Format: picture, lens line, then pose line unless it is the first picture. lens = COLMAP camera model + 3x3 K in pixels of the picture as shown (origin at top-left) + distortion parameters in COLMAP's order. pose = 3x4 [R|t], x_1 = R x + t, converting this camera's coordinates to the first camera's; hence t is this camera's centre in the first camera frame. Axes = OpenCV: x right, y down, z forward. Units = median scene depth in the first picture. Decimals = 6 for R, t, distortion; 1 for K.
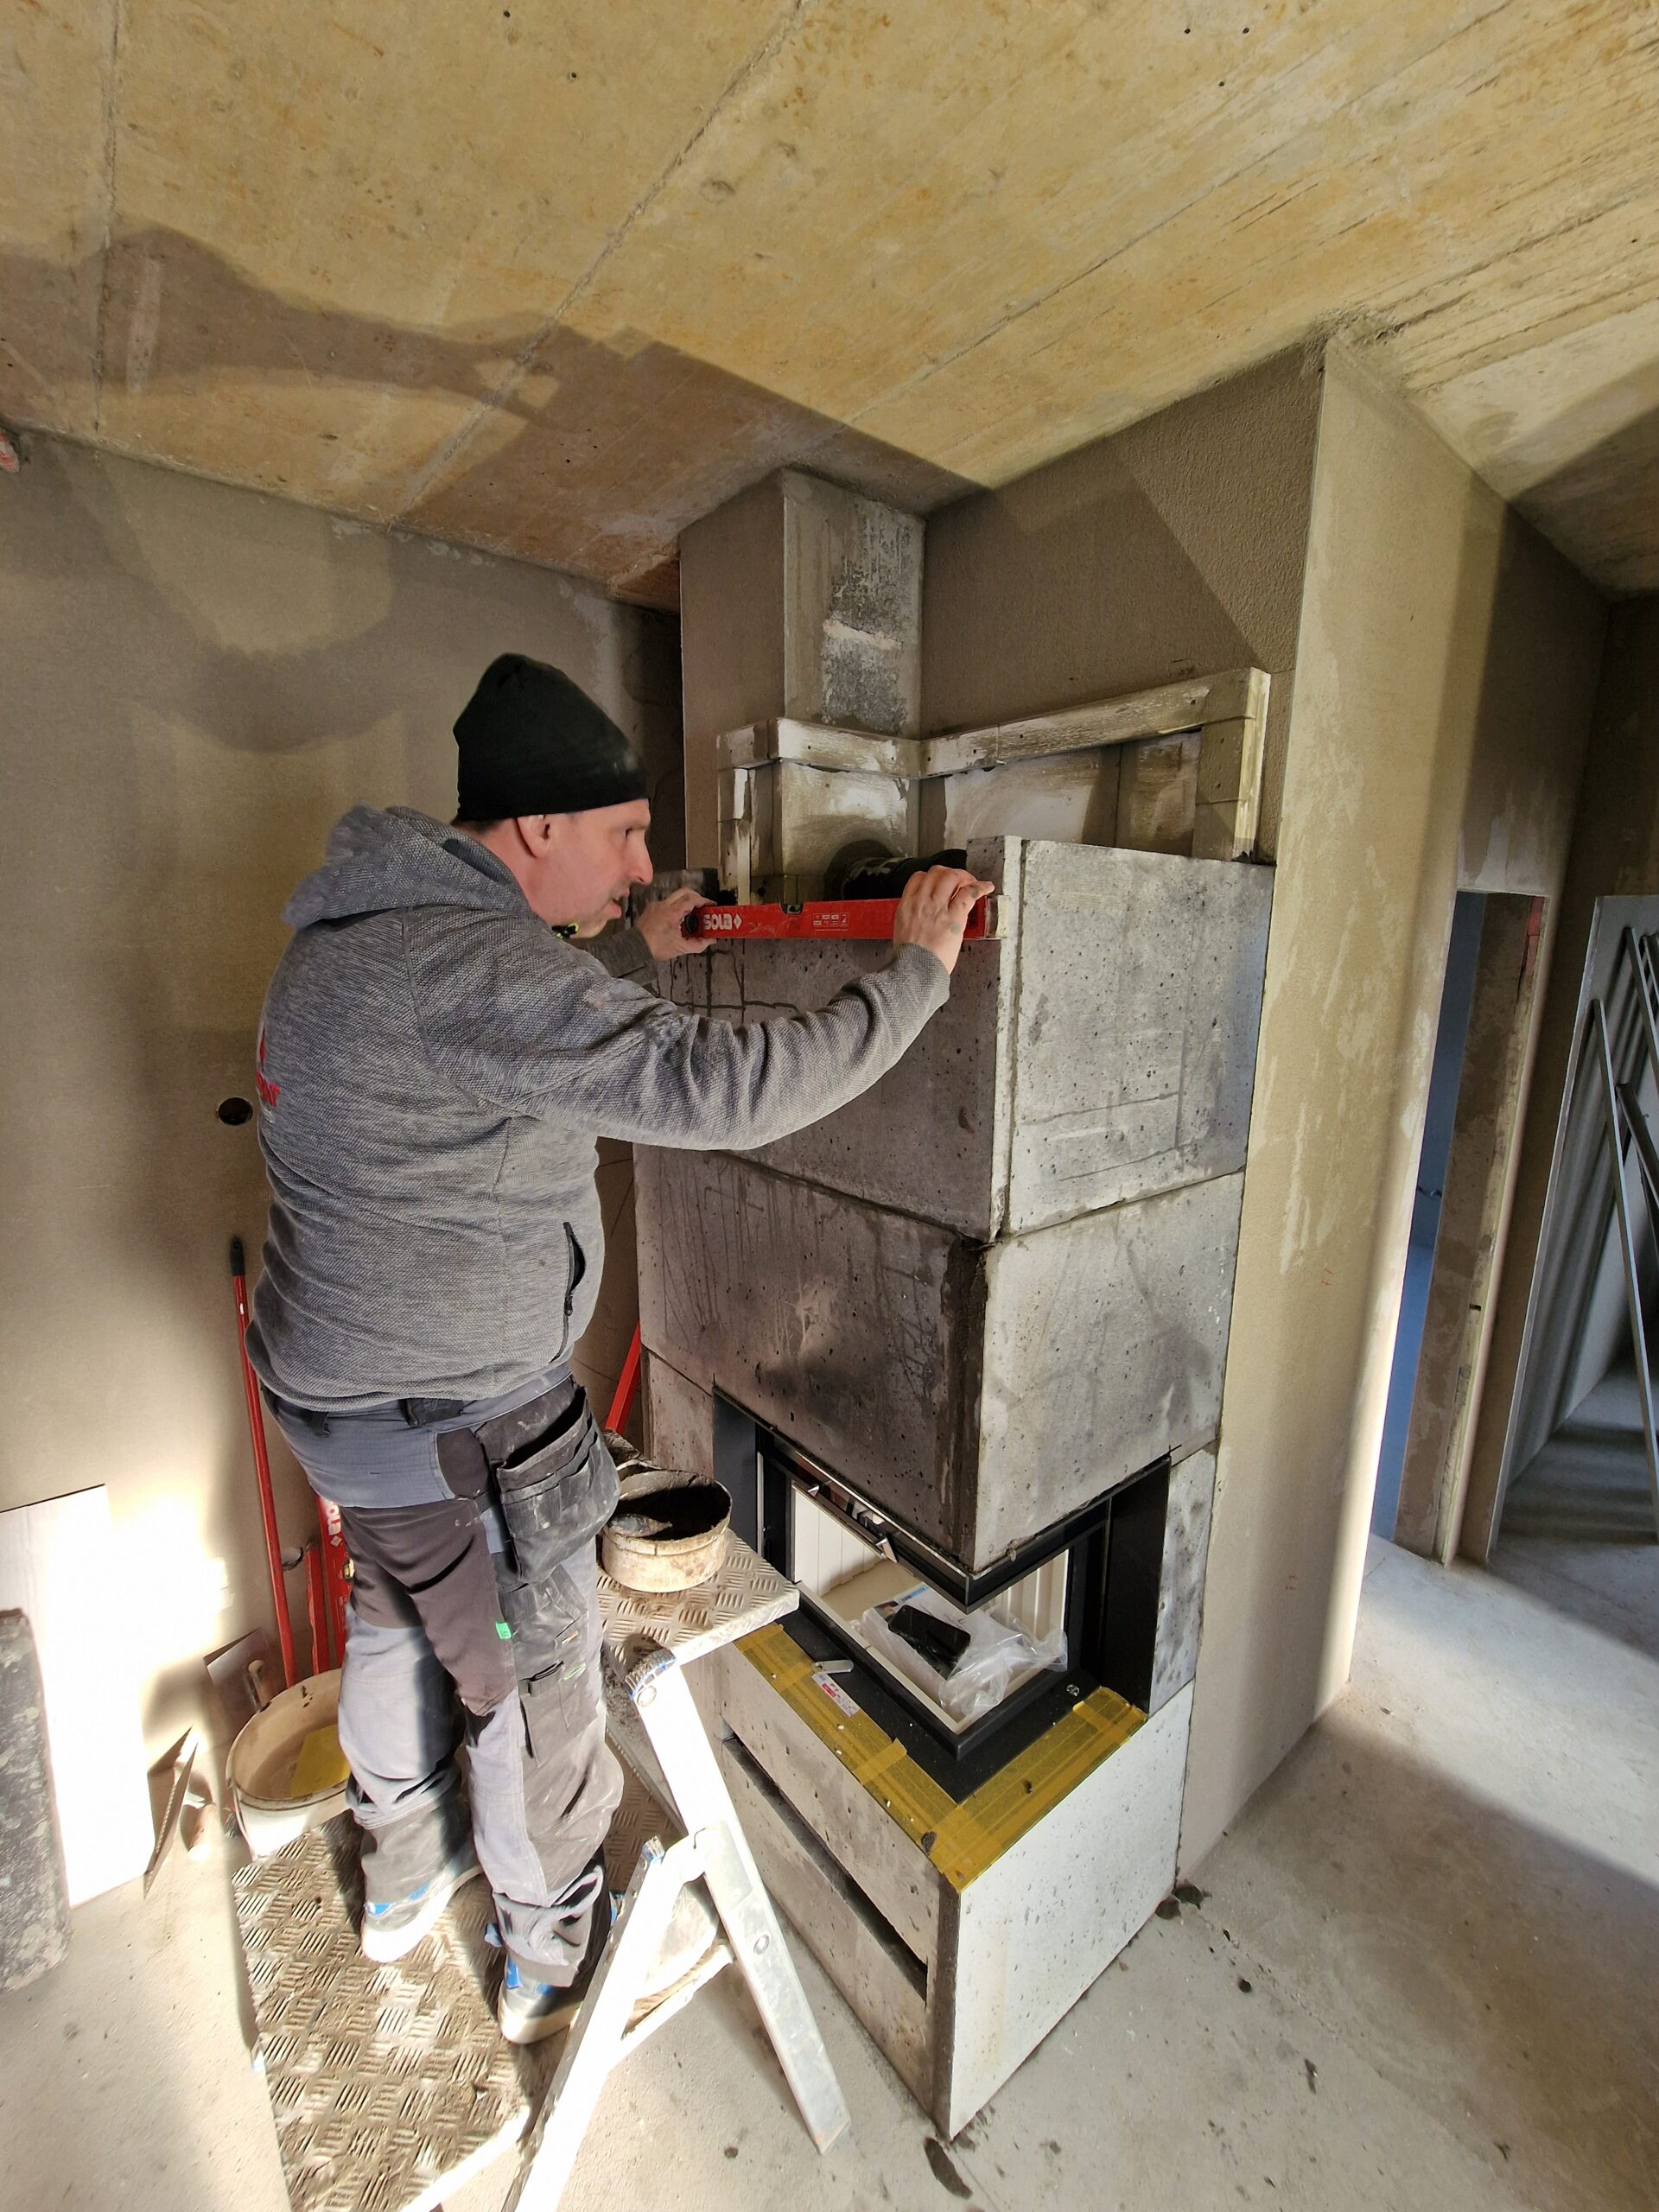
lens RADIAL K [[893.1, 0, 823.4], [0, 893.1, 1114.3], [0, 0, 1]] dist [0.002223, -0.003815]
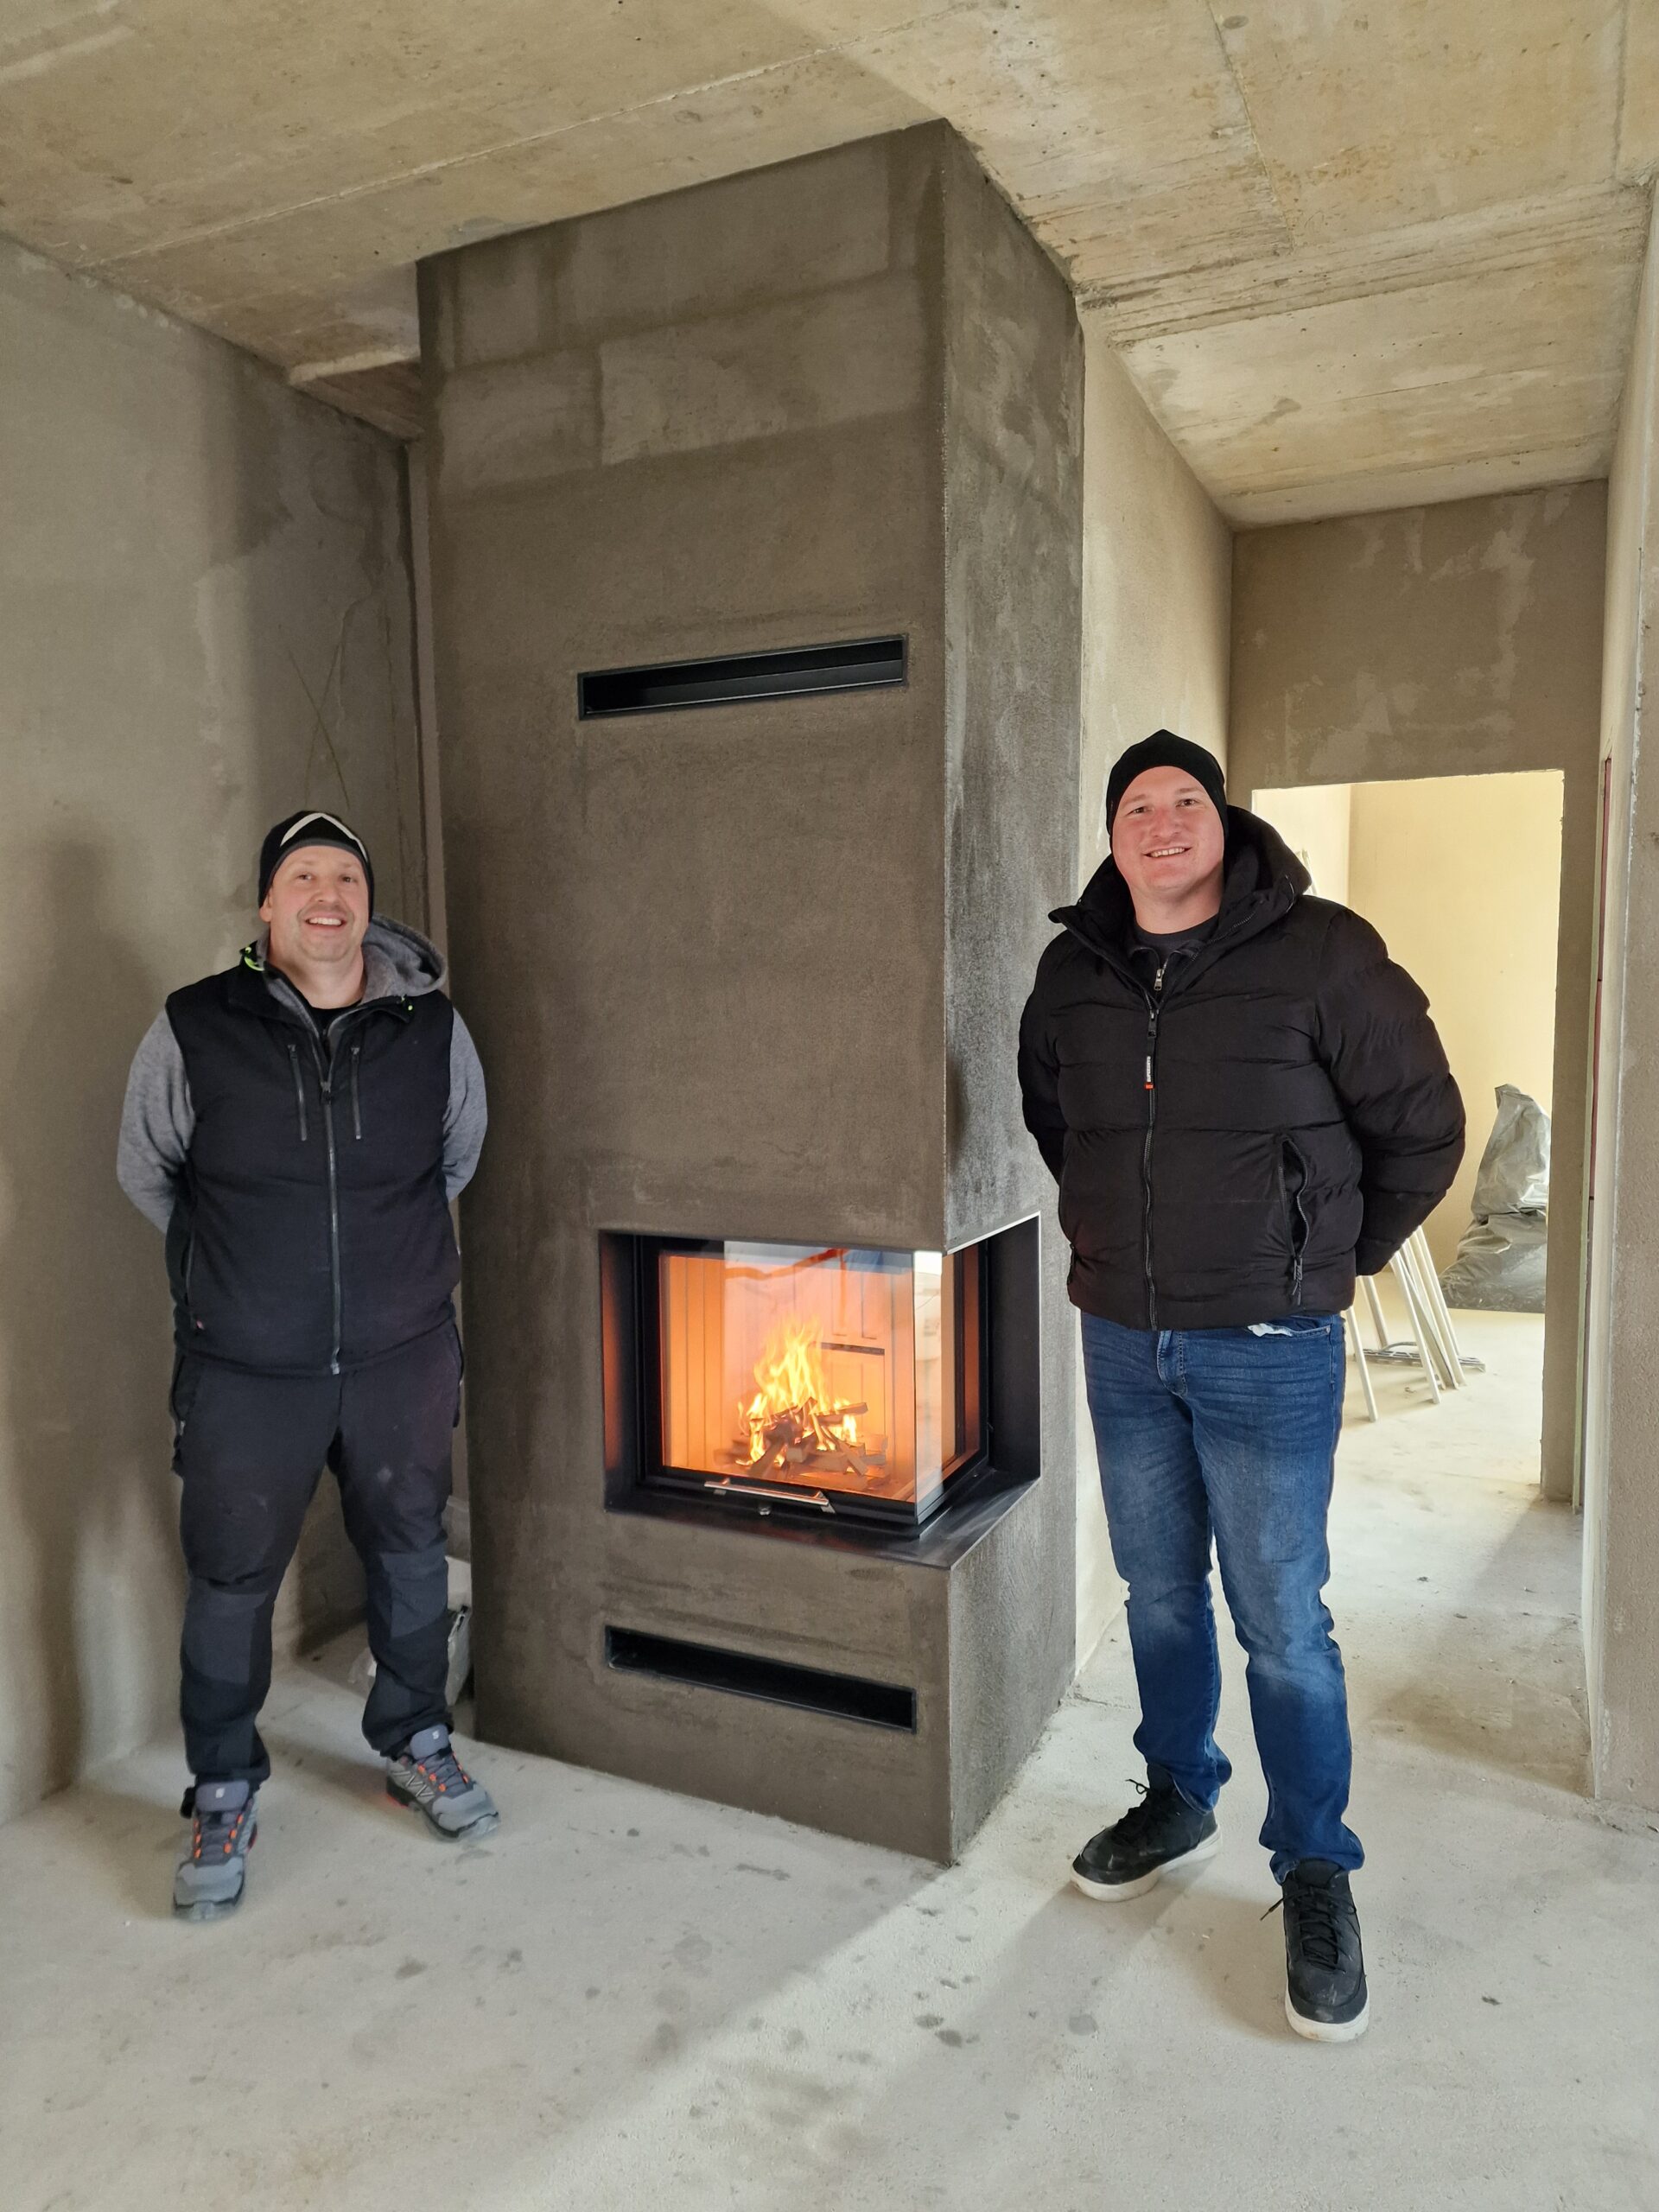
lens RADIAL K [[1470.1, 0, 829.5], [0, 1470.1, 1106.0], [0, 0, 1]] dist [0.067633, -0.065175]
pose [[0.897695, -0.056193, 0.437020, -0.601294], [0.104221, 0.990769, -0.086688, 0.351134], [-0.428114, 0.123366, 0.895265, -0.512676]]
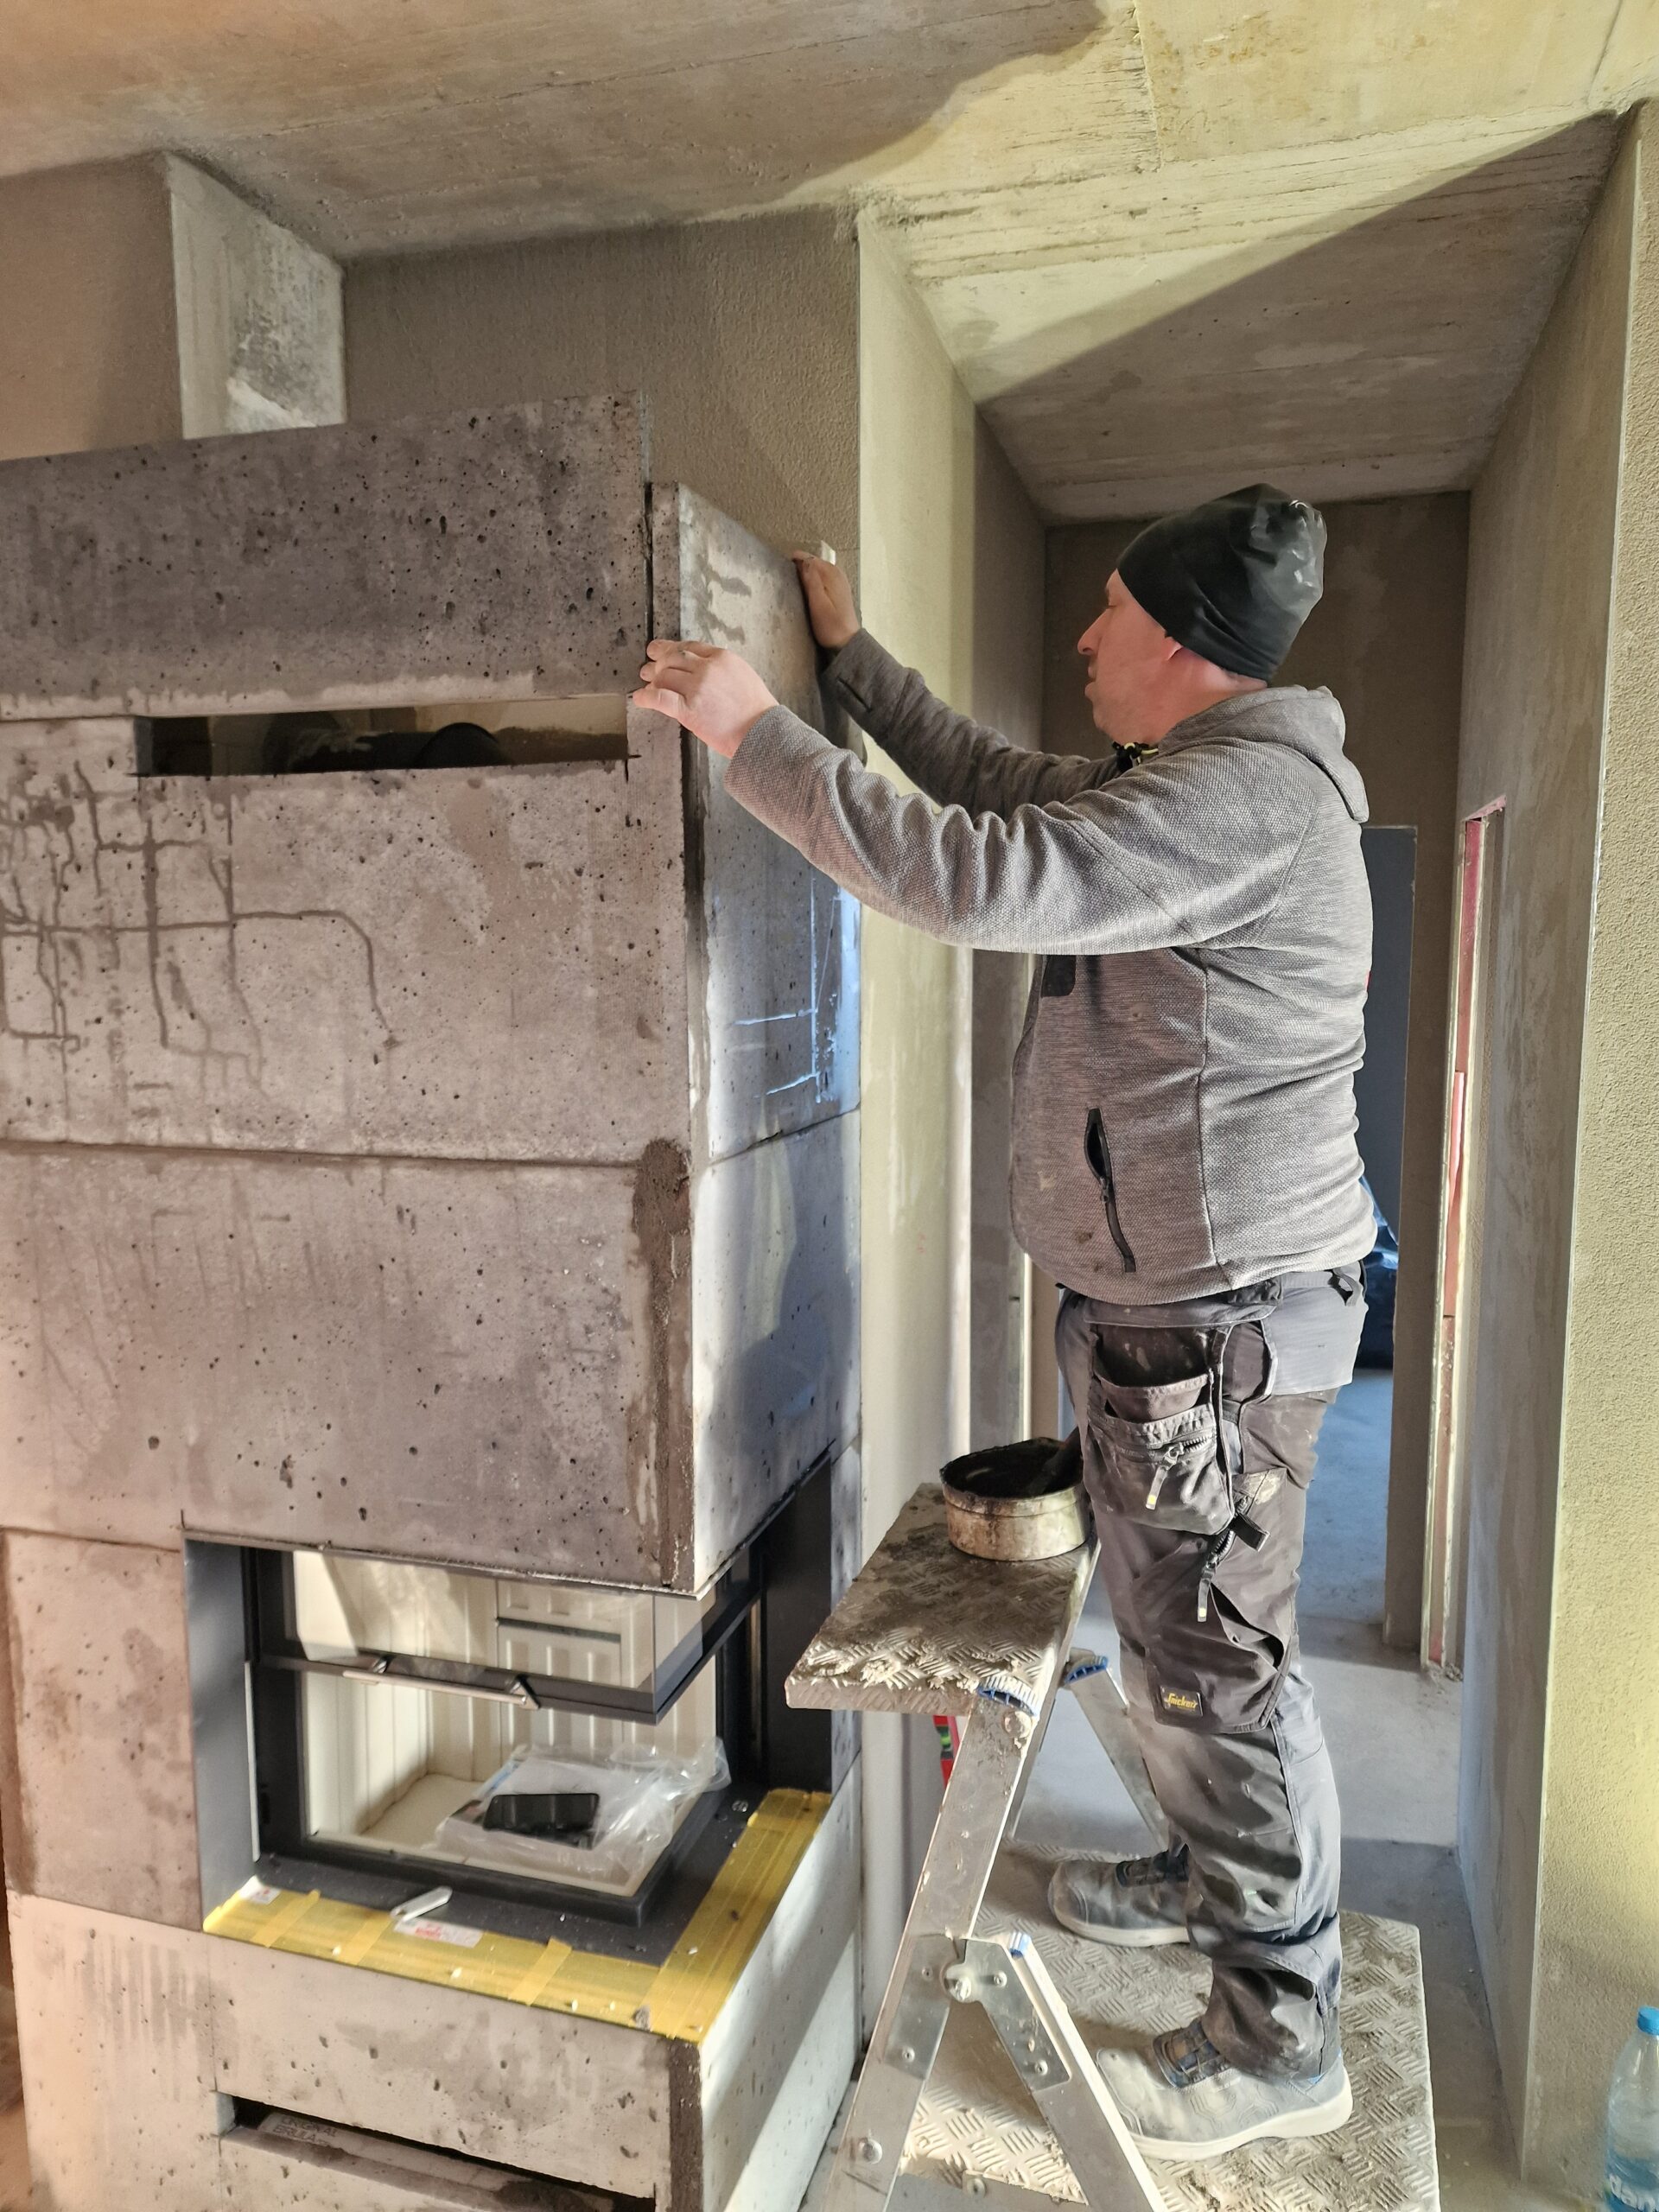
lens RADIAL K [[1470.1, 0, 829.5], [0, 1470.1, 1106.0], [0, 0, 1]] dist [0.067633, -0.065175]
pose [[0.822843, -0.071226, 0.563787, -0.332506], [0.113953, 0.992644, -0.040908, 0.106818], [-0.556726, 0.097906, 0.824906, -0.155576]]
